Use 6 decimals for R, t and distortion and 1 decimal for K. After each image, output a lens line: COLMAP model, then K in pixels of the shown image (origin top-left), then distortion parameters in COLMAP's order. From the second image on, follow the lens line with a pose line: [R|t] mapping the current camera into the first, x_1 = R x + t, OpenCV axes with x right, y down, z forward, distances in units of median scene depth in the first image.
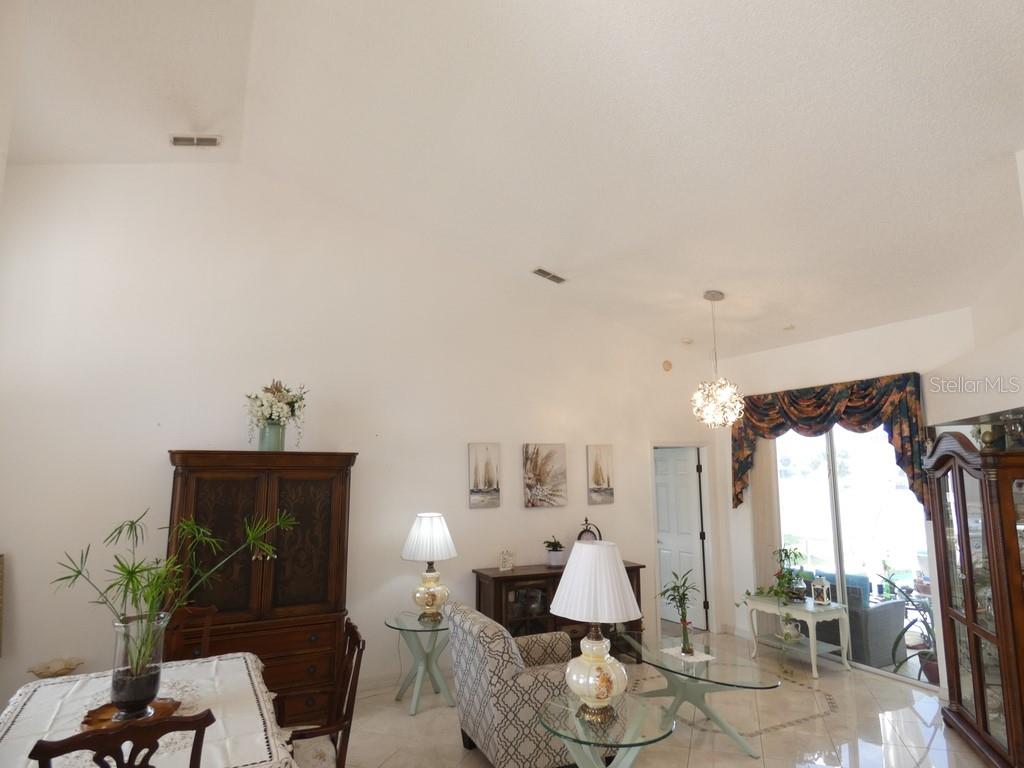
lens RADIAL K [[621.6, 0, 509.8], [0, 621.6, 385.0], [0, 0, 1]] dist [0.008616, 0.003829]
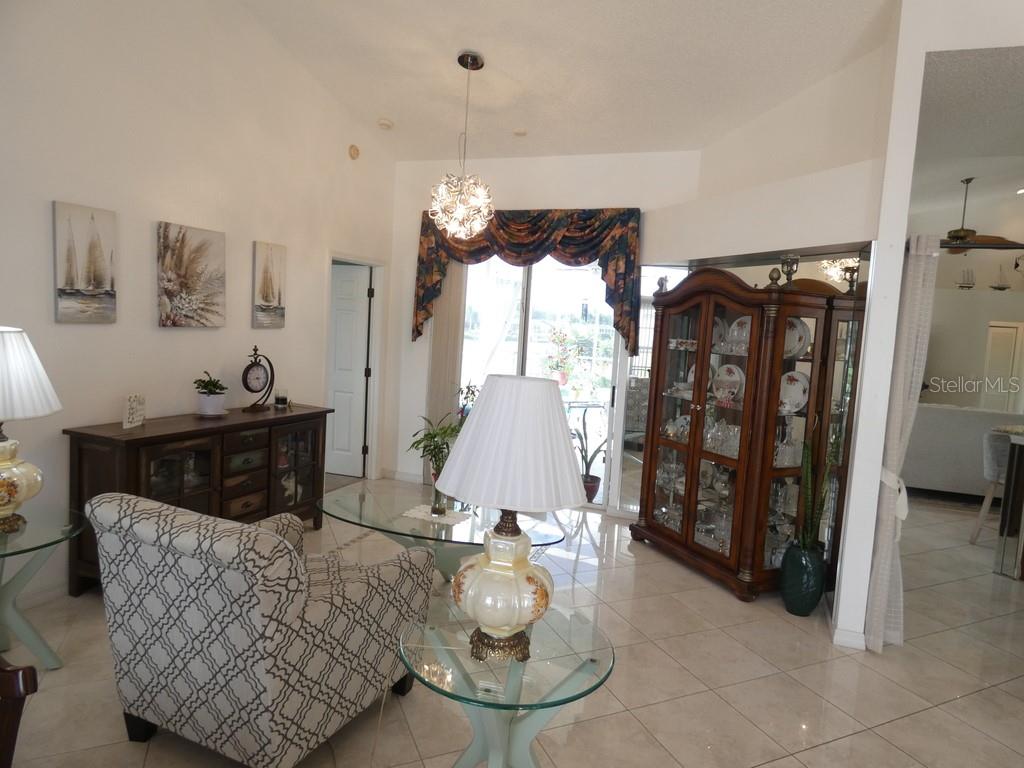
lens RADIAL K [[621.6, 0, 520.7], [0, 621.6, 379.9], [0, 0, 1]] dist [0.008616, 0.003829]
pose [[0.728212, -0.009103, 0.685291, -0.142841], [-0.157483, 0.970933, 0.180243, 0.083432], [-0.667013, -0.239177, 0.705612, 0.325729]]
